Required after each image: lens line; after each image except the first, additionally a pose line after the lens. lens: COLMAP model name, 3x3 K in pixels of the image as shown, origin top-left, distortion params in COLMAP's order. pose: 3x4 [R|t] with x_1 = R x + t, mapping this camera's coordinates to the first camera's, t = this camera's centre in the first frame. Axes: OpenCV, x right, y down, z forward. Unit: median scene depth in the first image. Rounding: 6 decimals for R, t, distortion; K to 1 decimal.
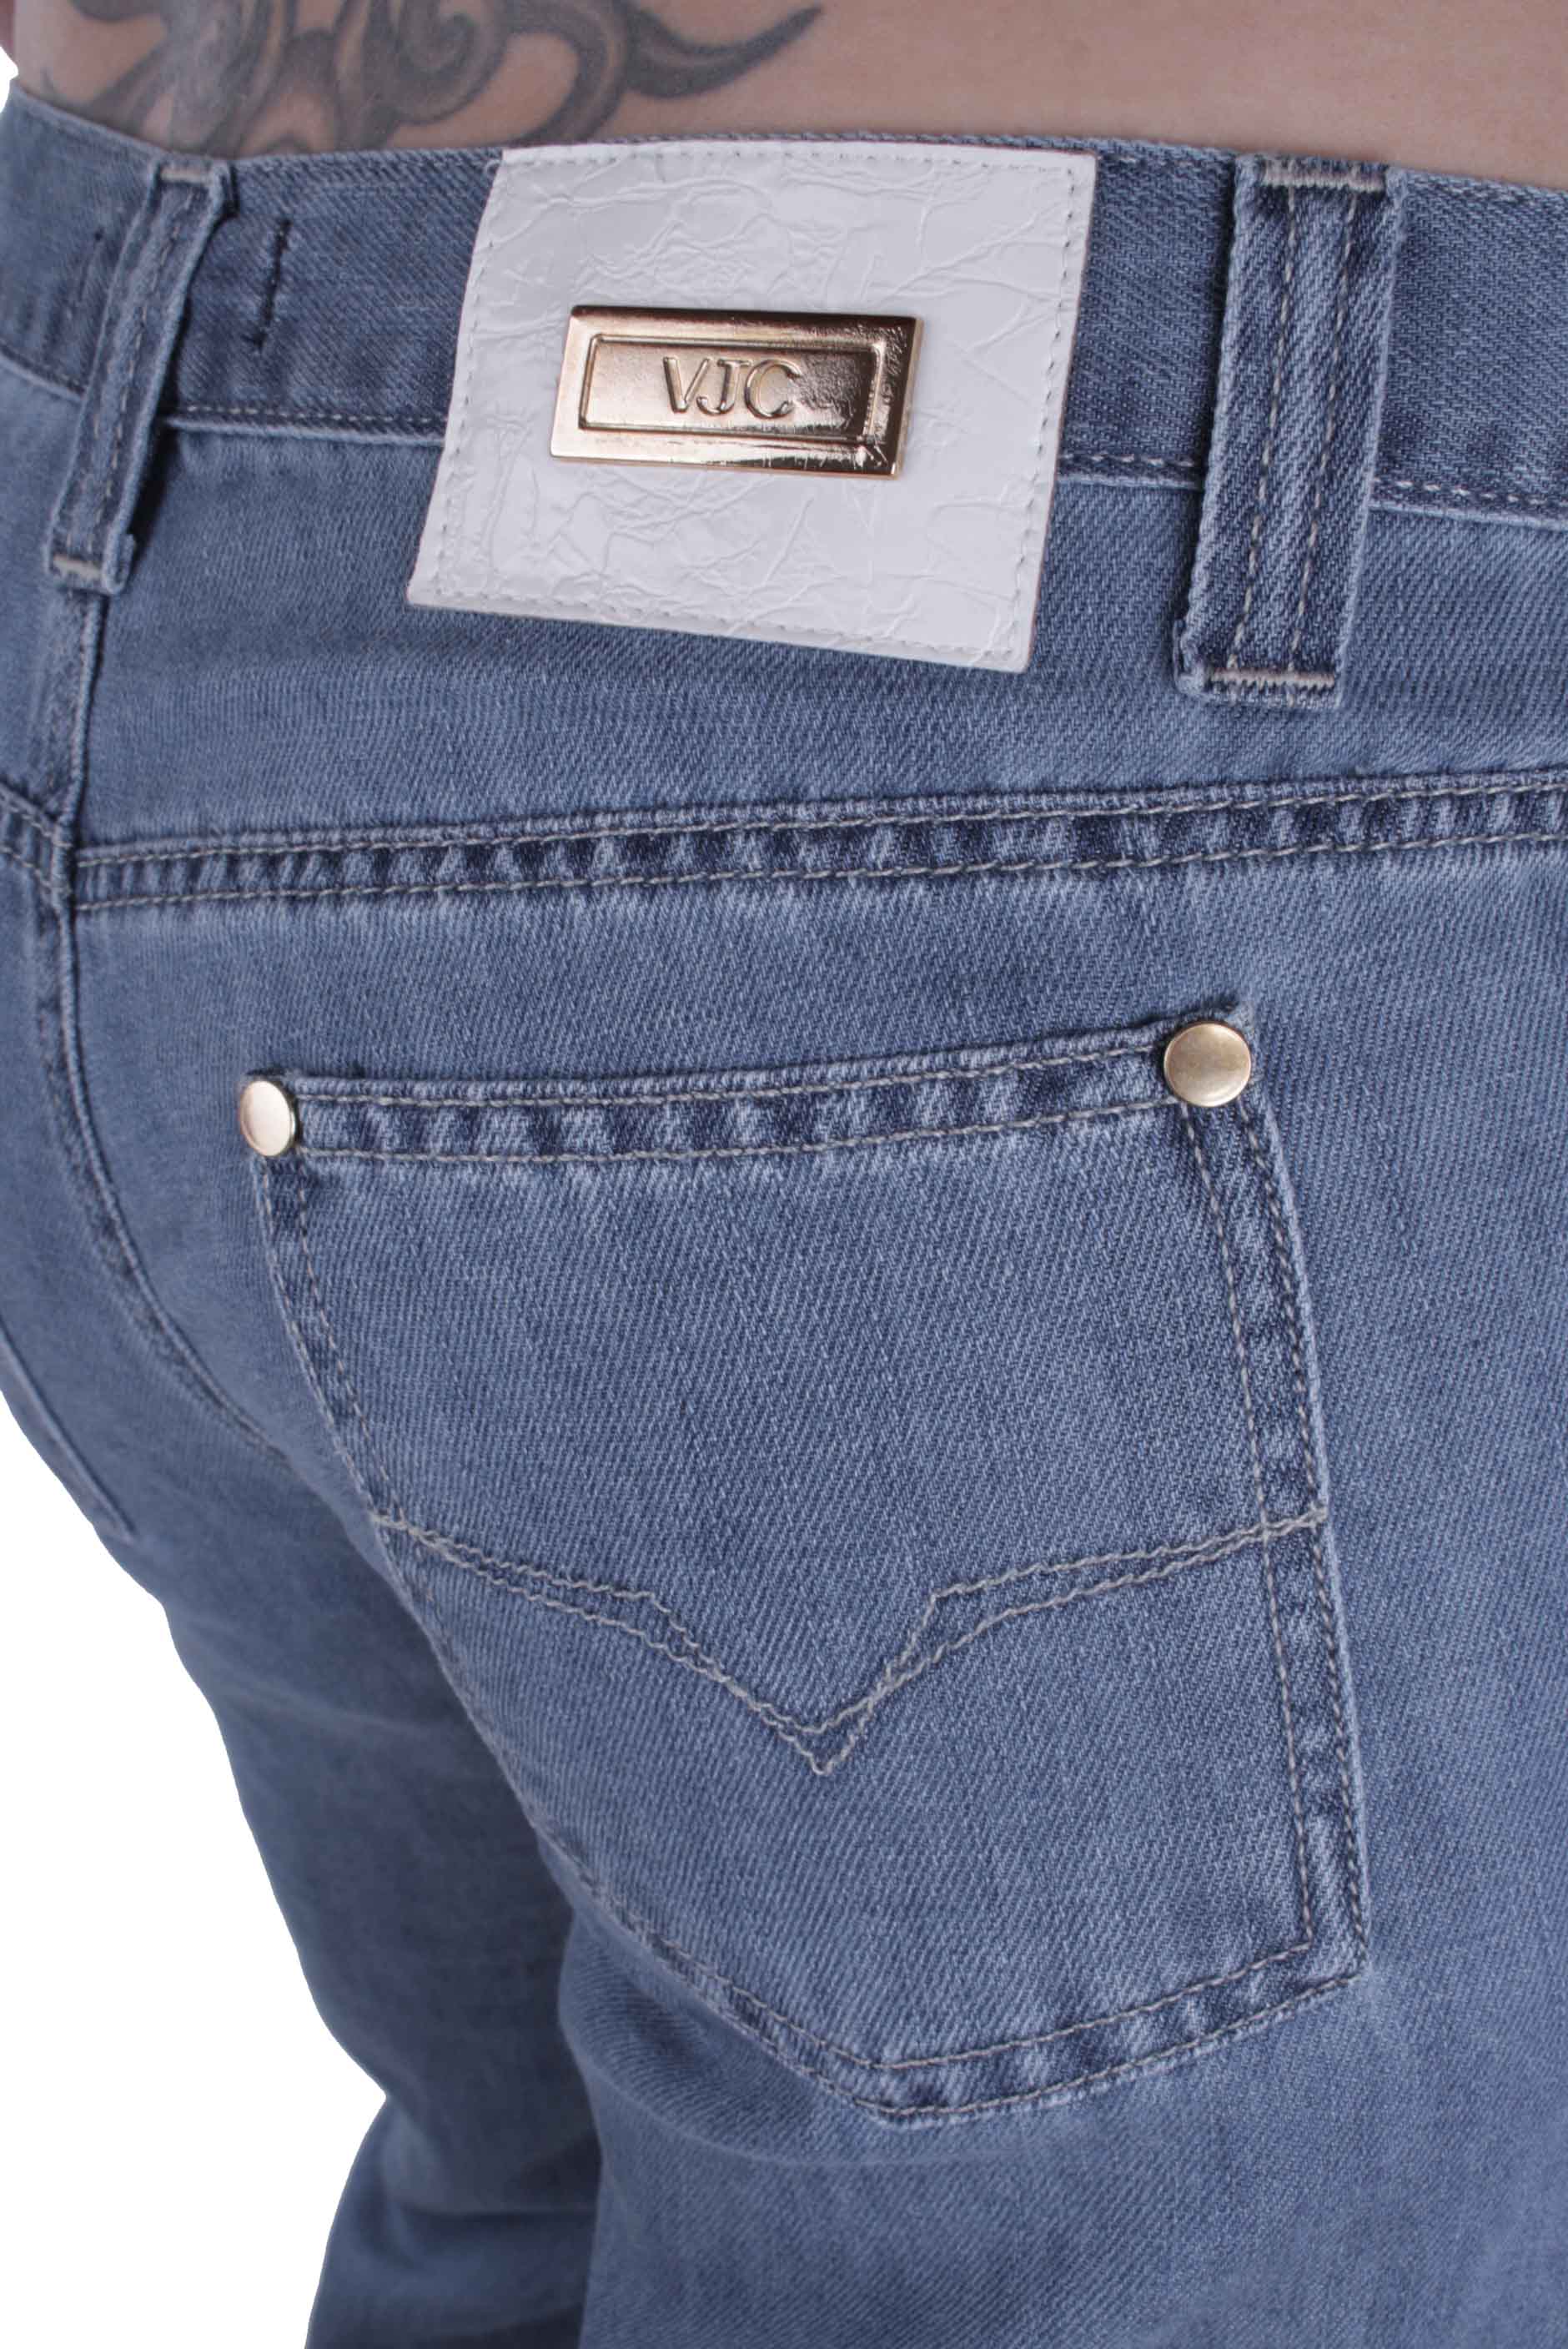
lens RADIAL K [[3093.9, 0, 780.0], [0, 3093.9, 1172.4], [0, 0, 1]] dist [-0.062407, 0.000000]
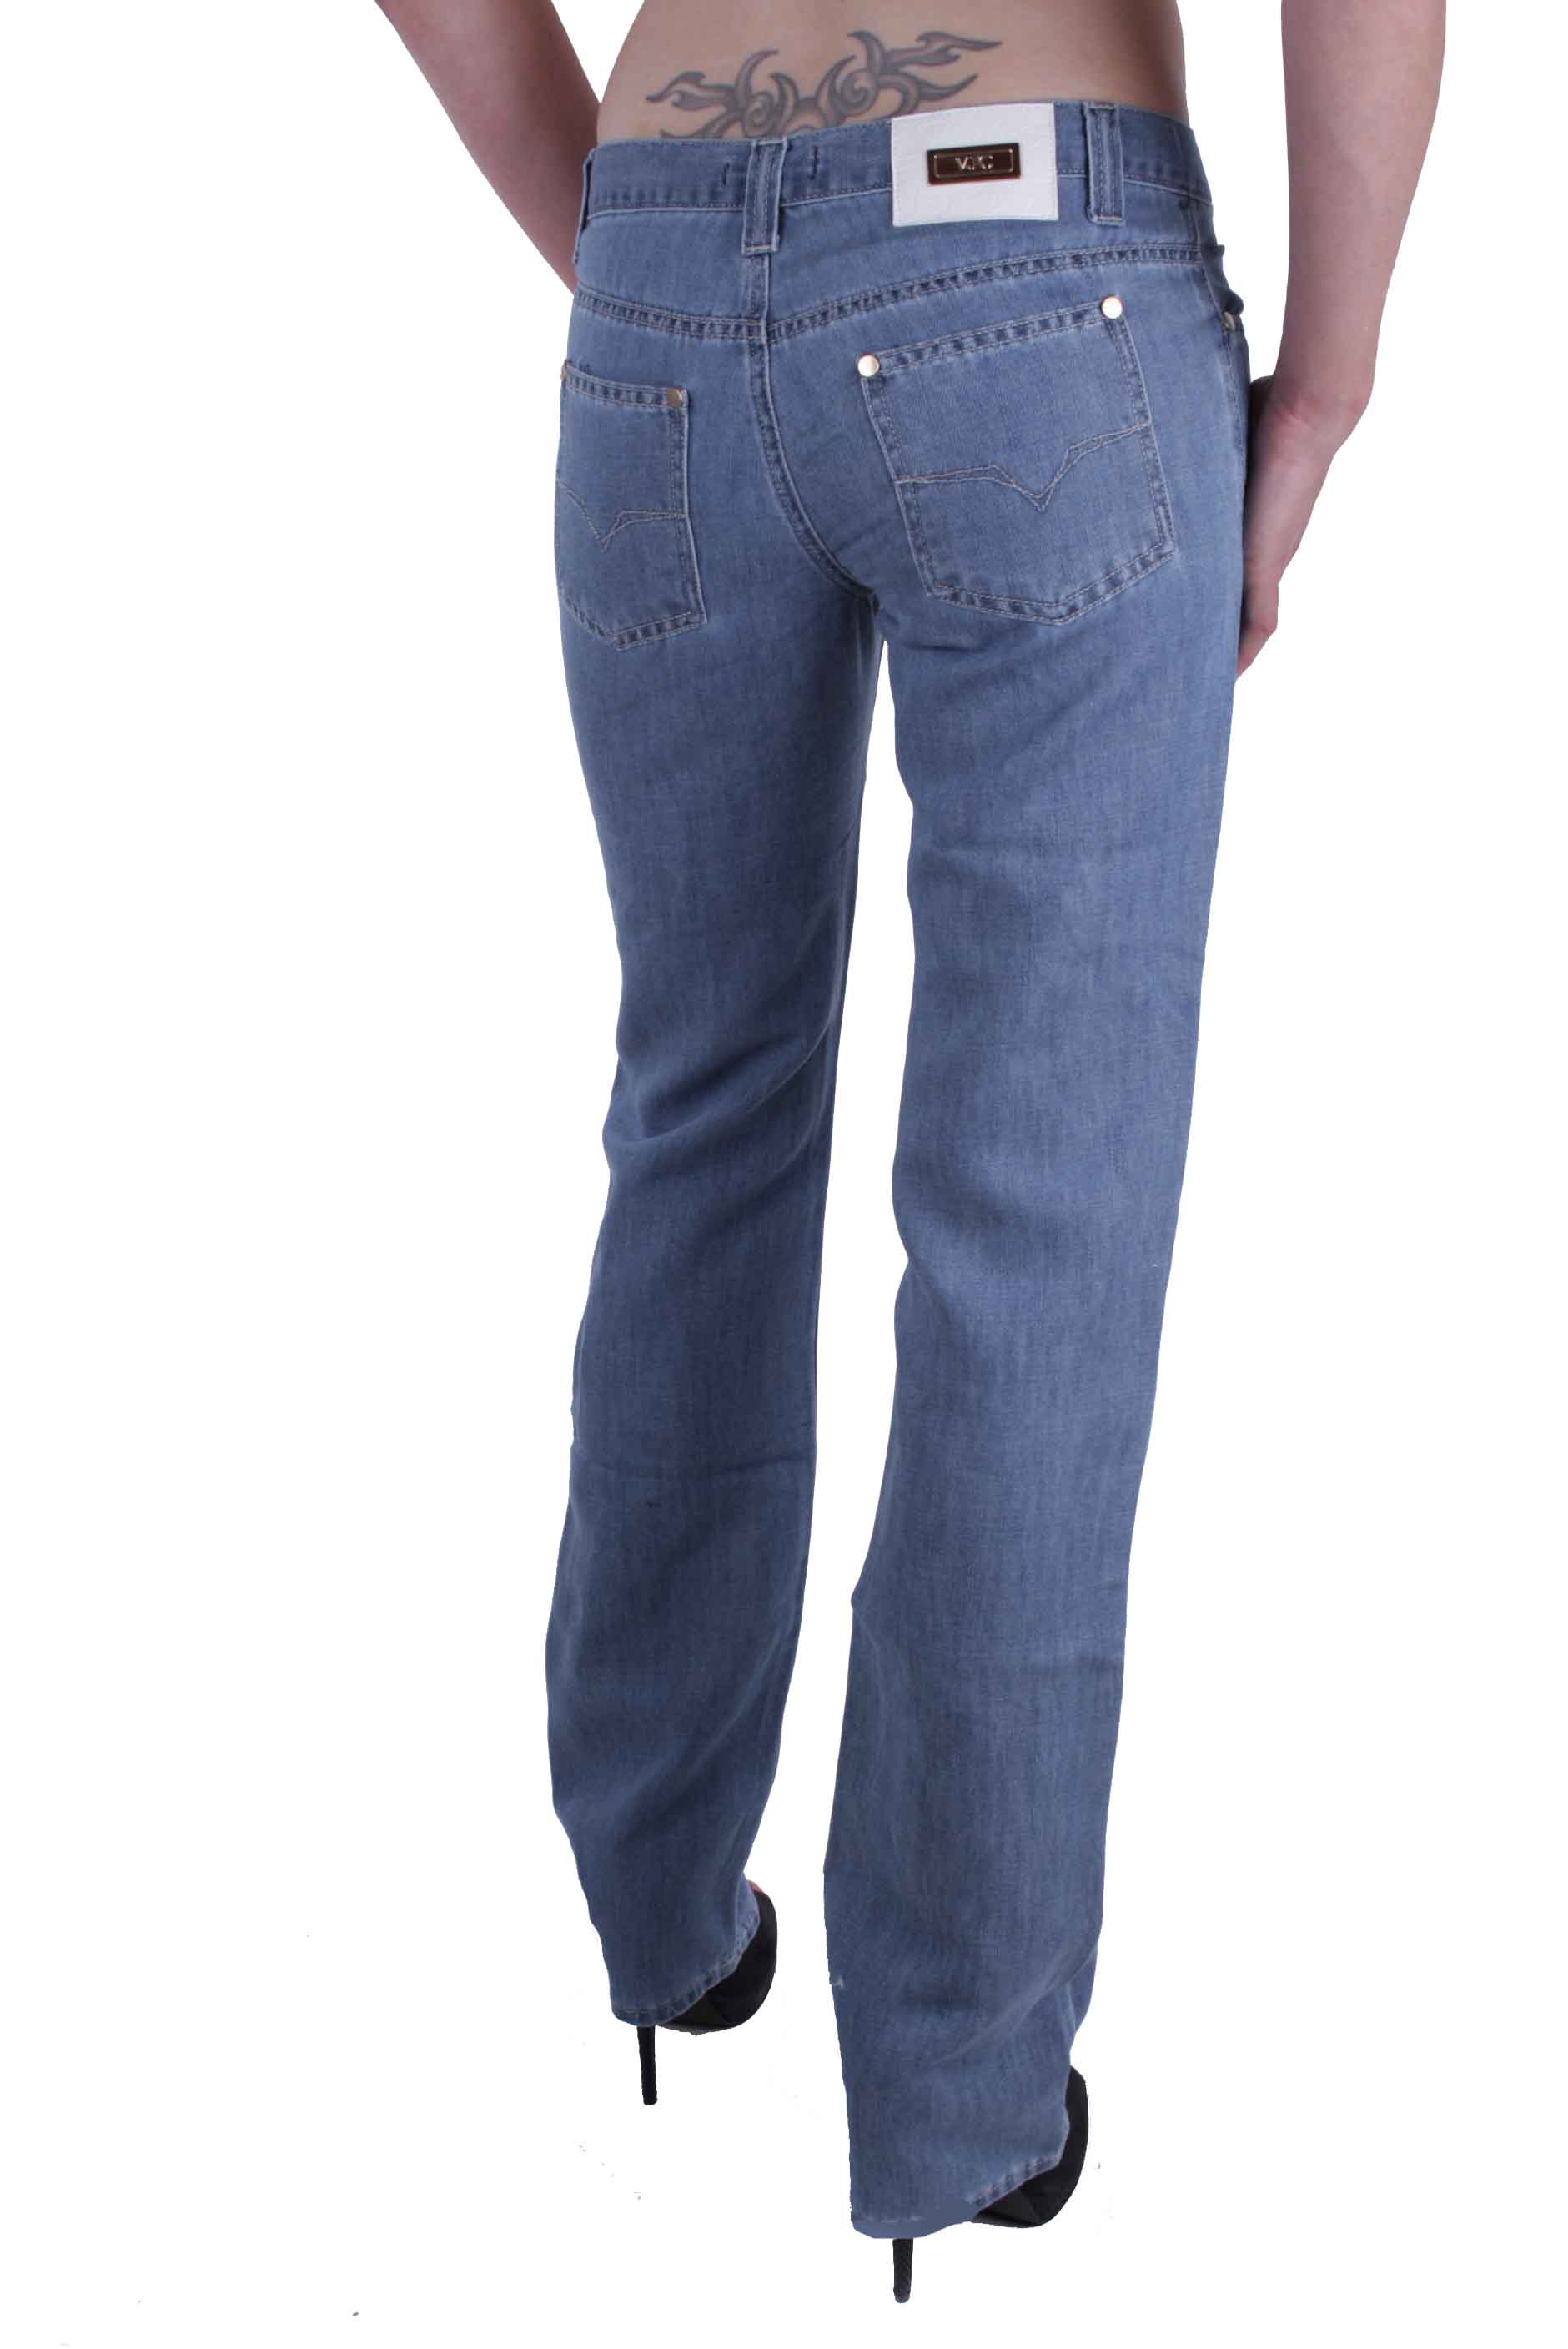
lens RADIAL K [[3578.5, 0, 786.1], [0, 3578.5, 1175.8], [0, 0, 1]] dist [0.004061, 0.000000]
pose [[0.931987, -0.139153, 0.334720, -1.991415], [0.190011, 0.973896, -0.124186, 1.573389], [-0.308701, 0.179340, 0.934099, -3.086848]]
